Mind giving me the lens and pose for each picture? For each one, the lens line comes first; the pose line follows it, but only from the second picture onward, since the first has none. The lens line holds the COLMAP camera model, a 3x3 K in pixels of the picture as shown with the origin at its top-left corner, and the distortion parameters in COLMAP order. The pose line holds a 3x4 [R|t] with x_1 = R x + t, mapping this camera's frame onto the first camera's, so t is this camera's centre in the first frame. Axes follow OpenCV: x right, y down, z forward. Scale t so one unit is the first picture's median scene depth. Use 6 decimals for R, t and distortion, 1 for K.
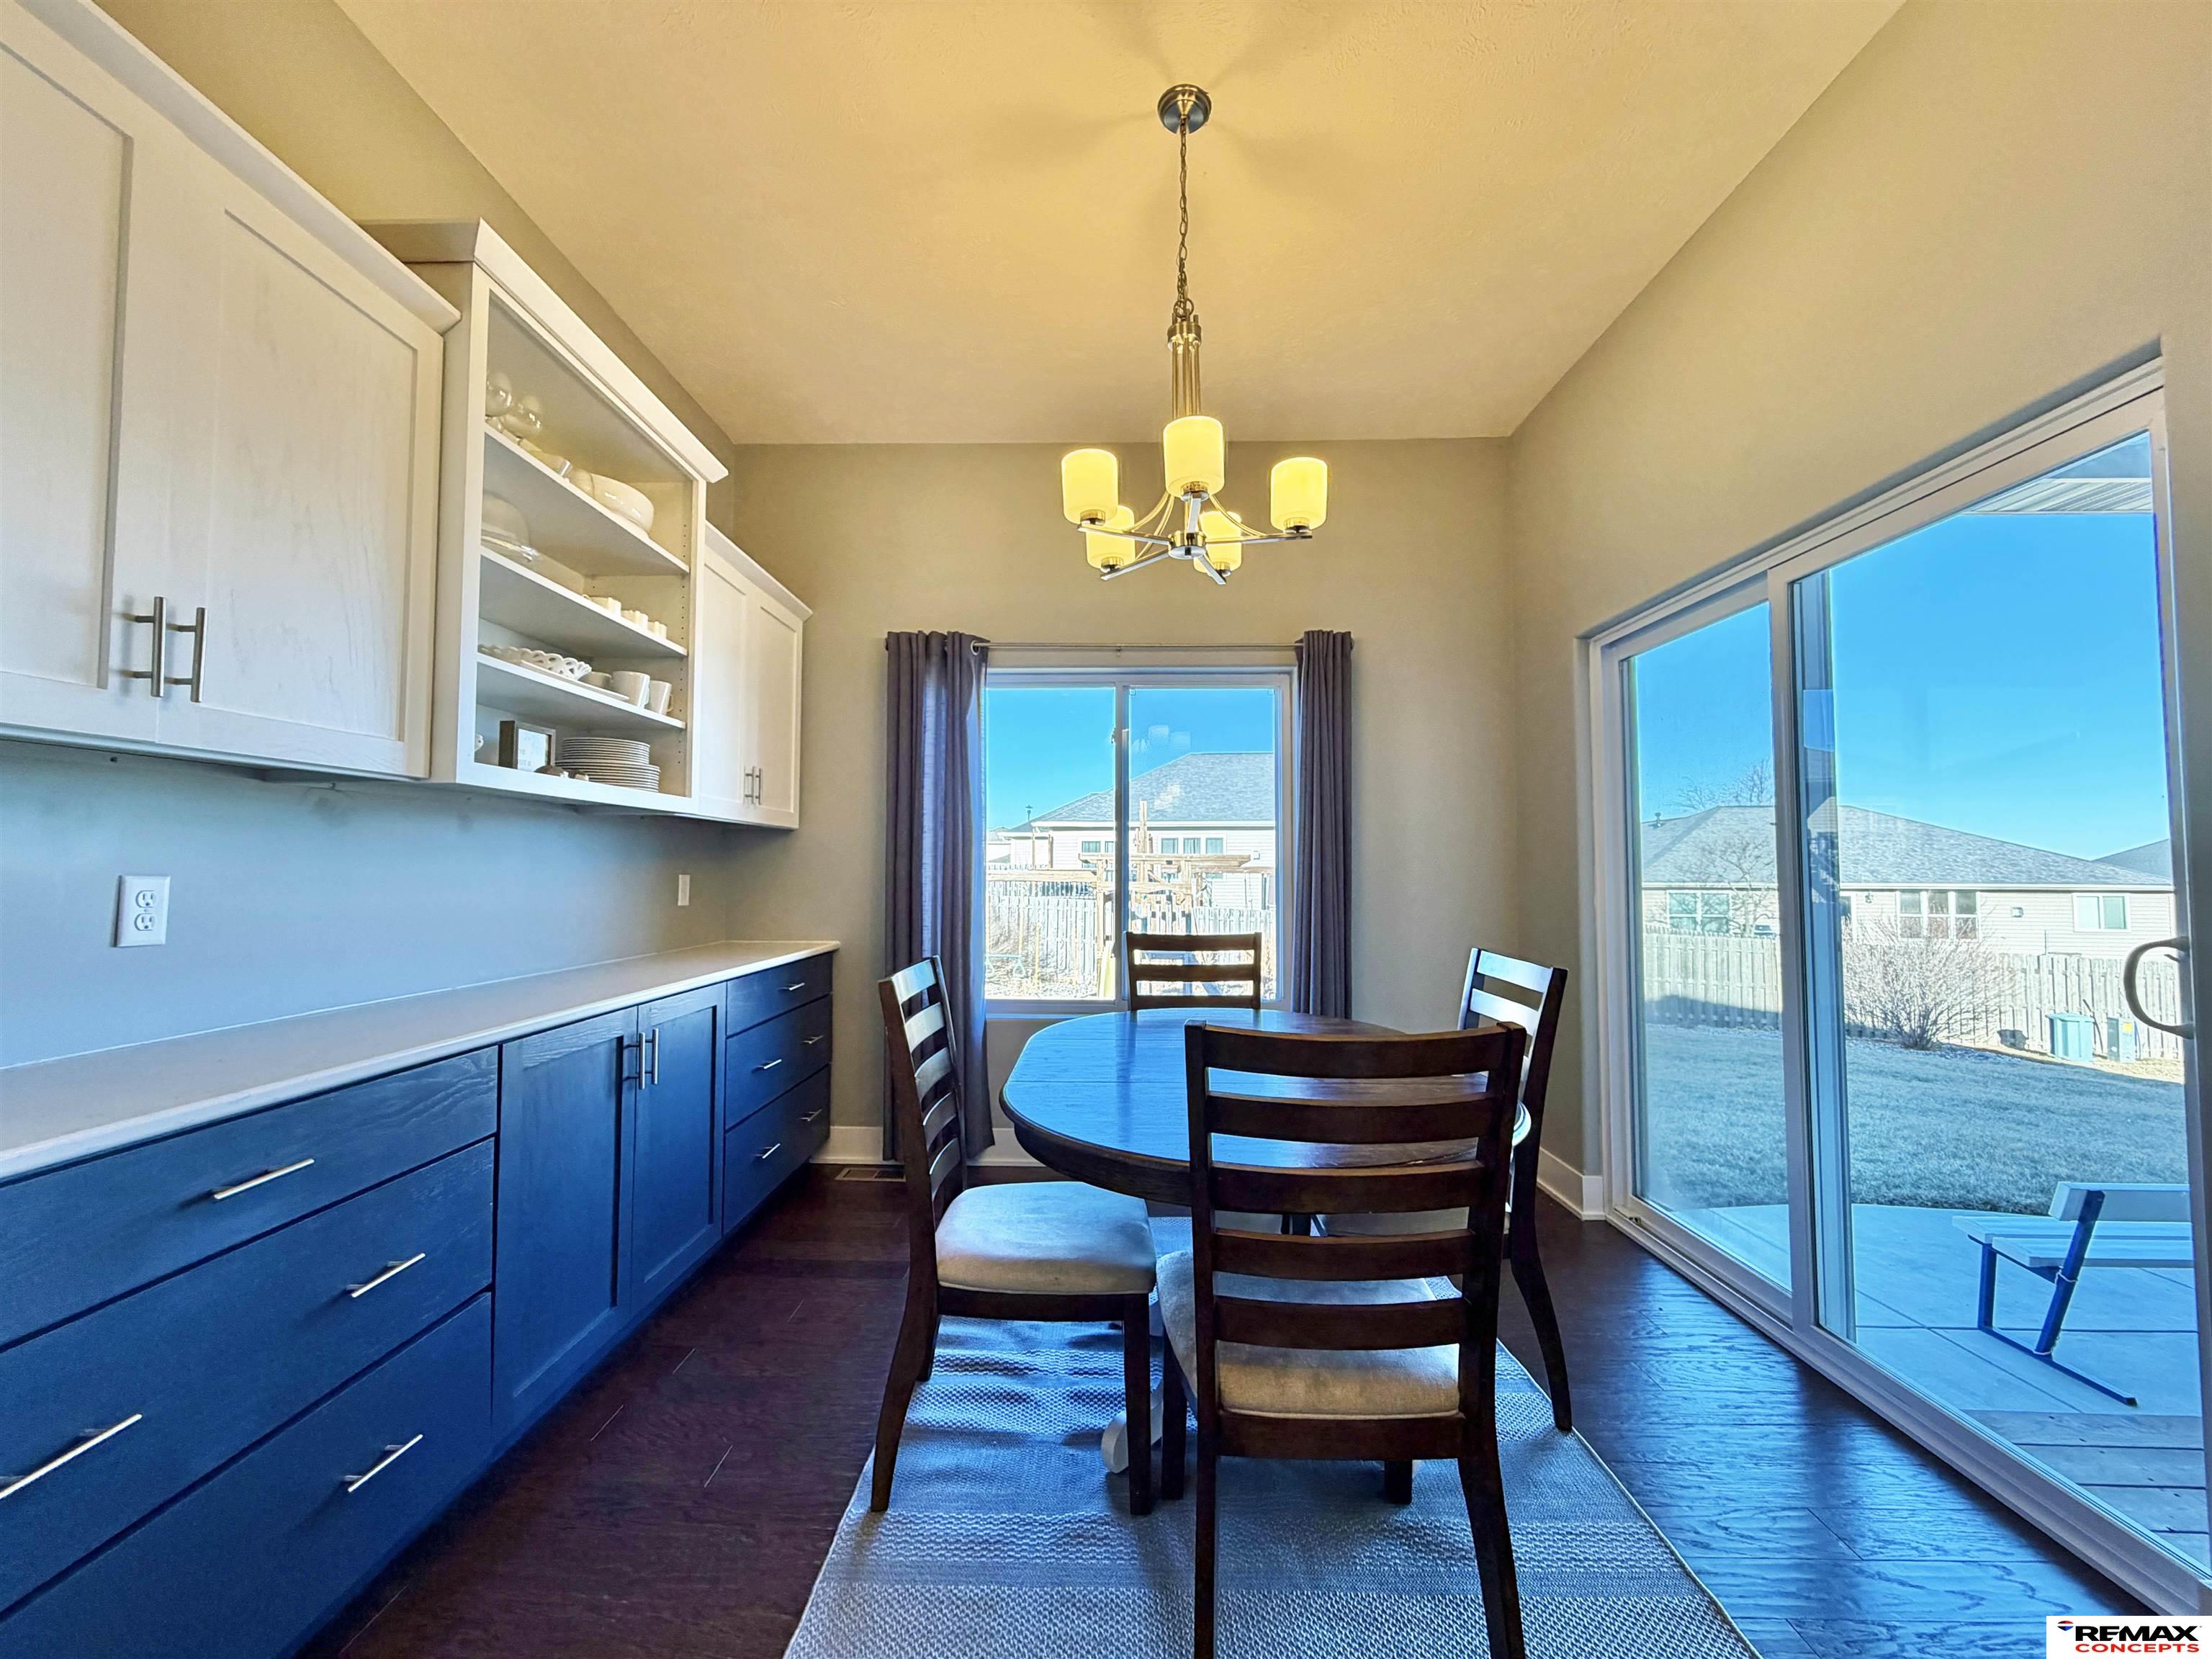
lens RADIAL K [[881.3, 0, 1084.7], [0, 881.3, 830.3], [0, 0, 1]] dist [-0.000076, -0.000106]
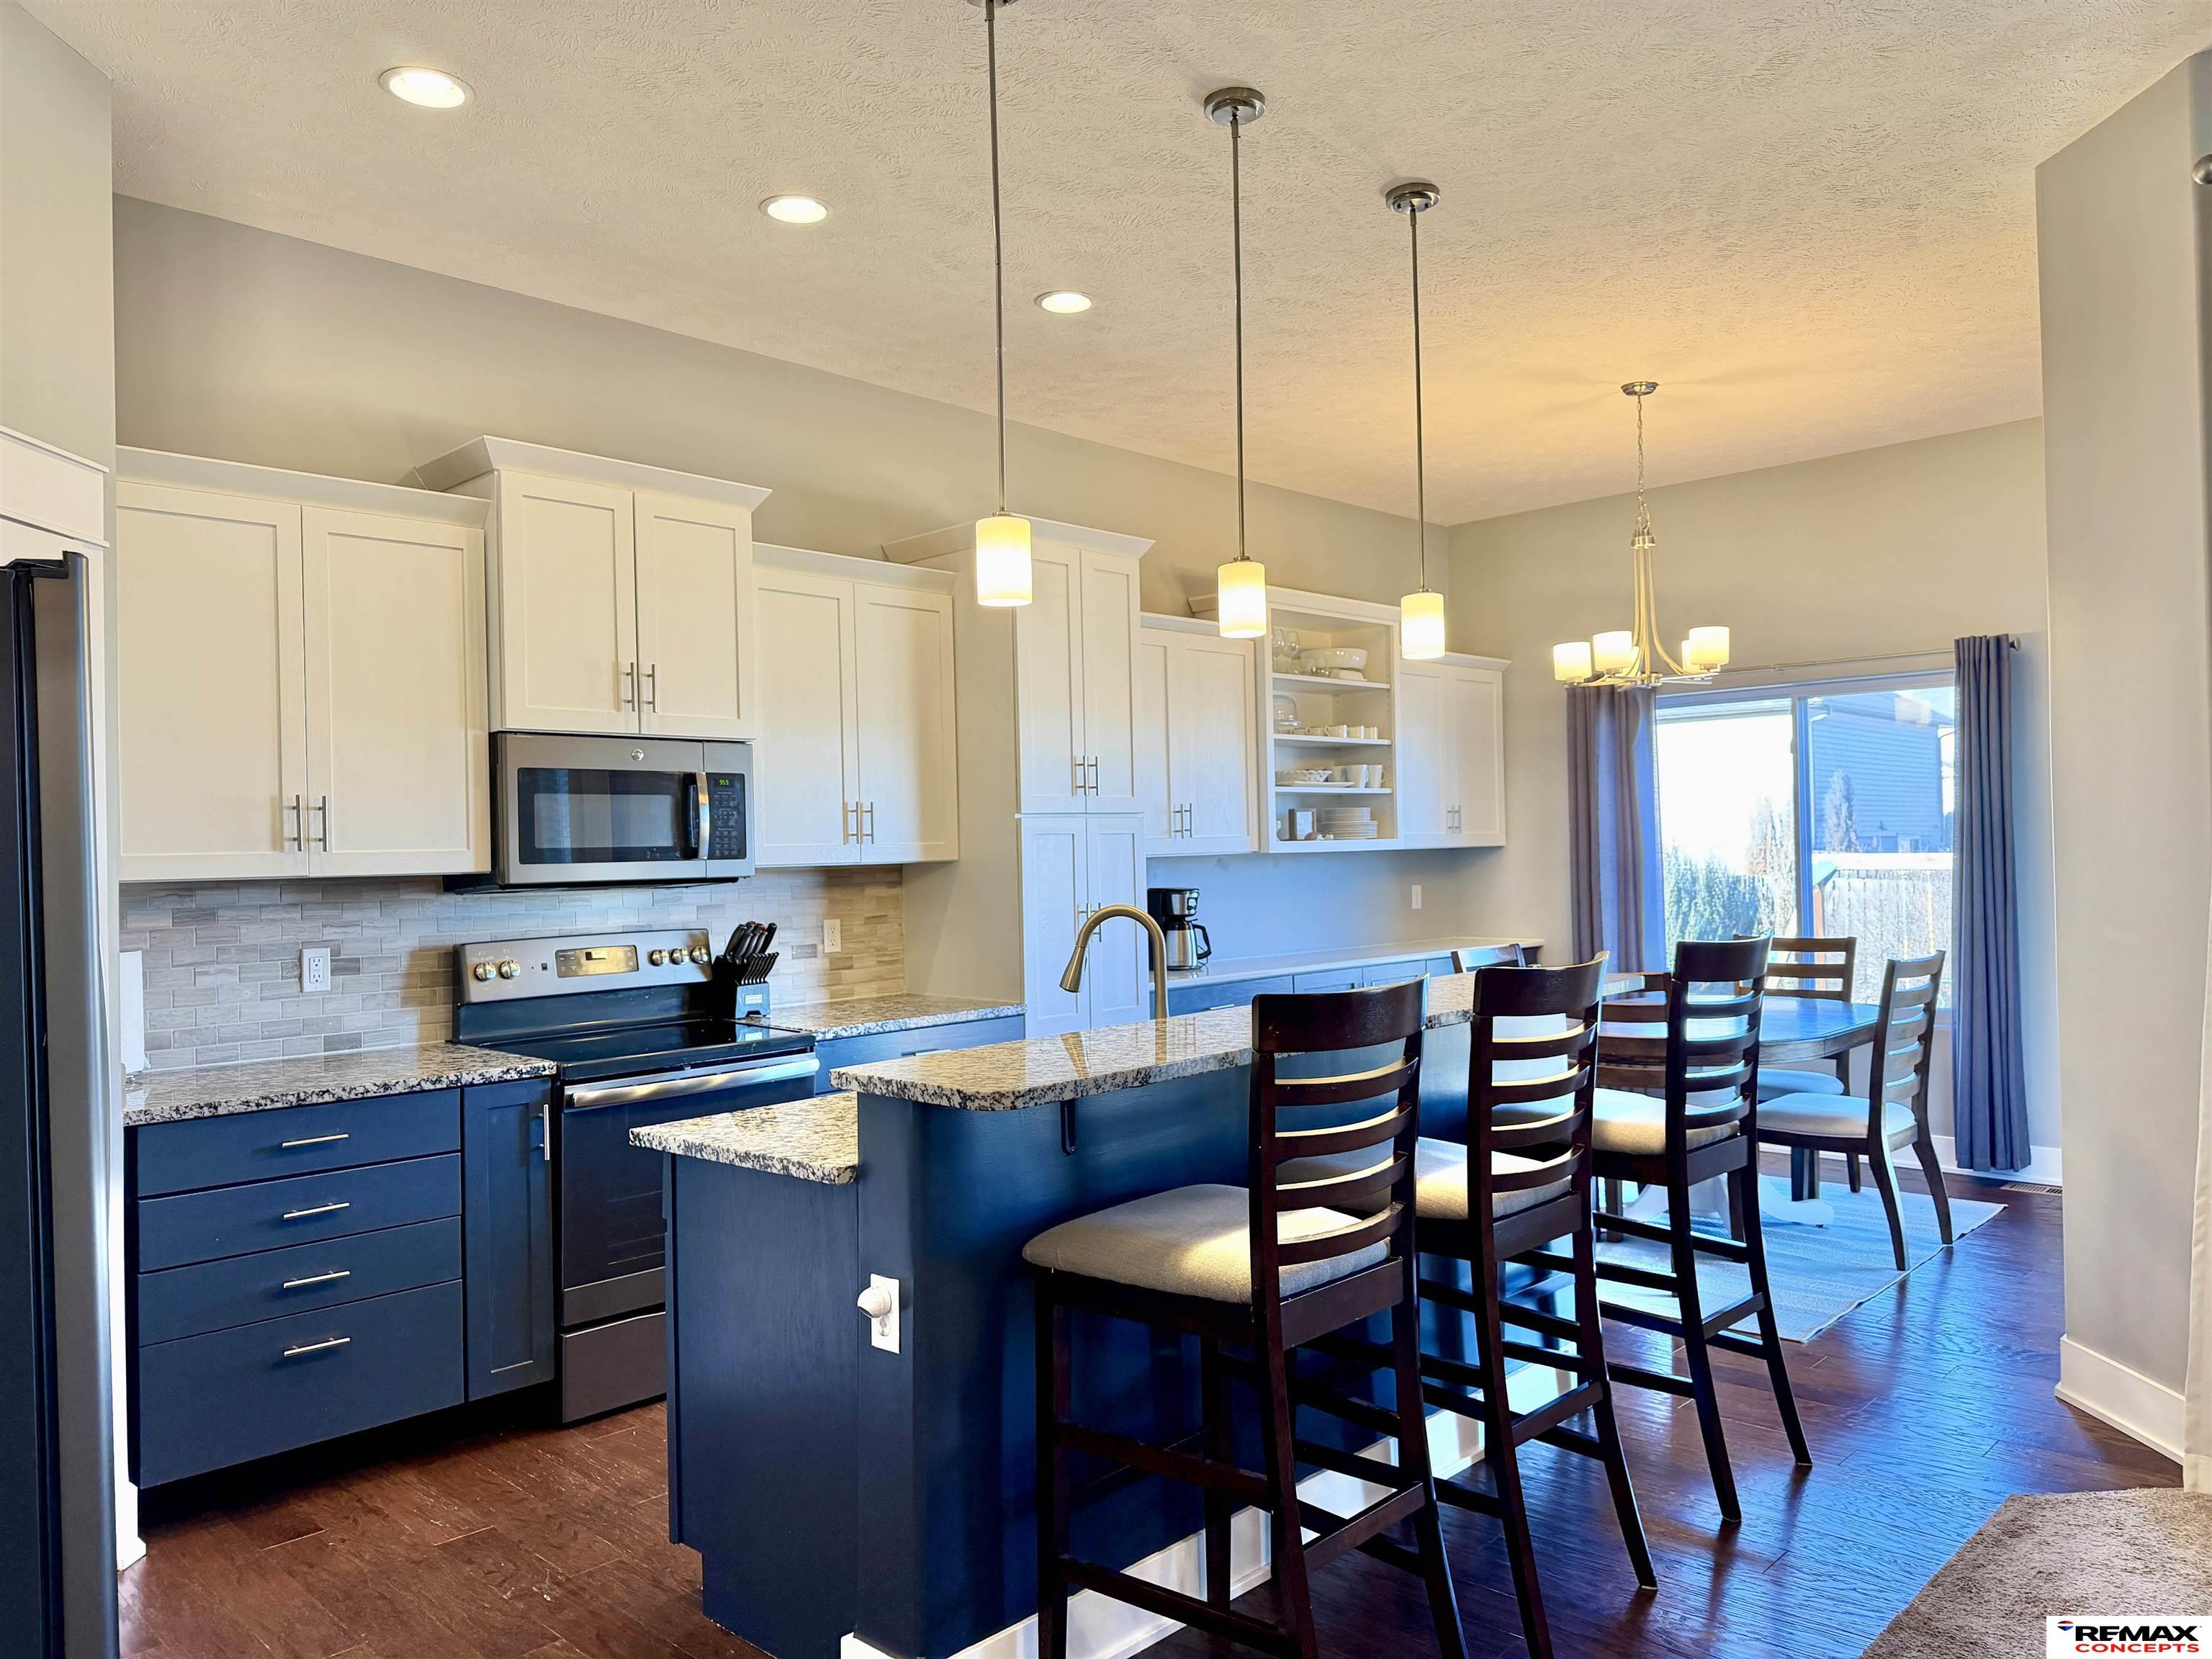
lens RADIAL K [[1563.1, 0, 1150.5], [0, 1563.1, 835.4], [0, 0, 1]] dist [0.056268, -0.046592]
pose [[0.759686, -0.024587, -0.649825, 0.968796], [0.054054, 0.998214, 0.025424, -0.133284], [0.648040, -0.054440, 0.759659, -1.306469]]
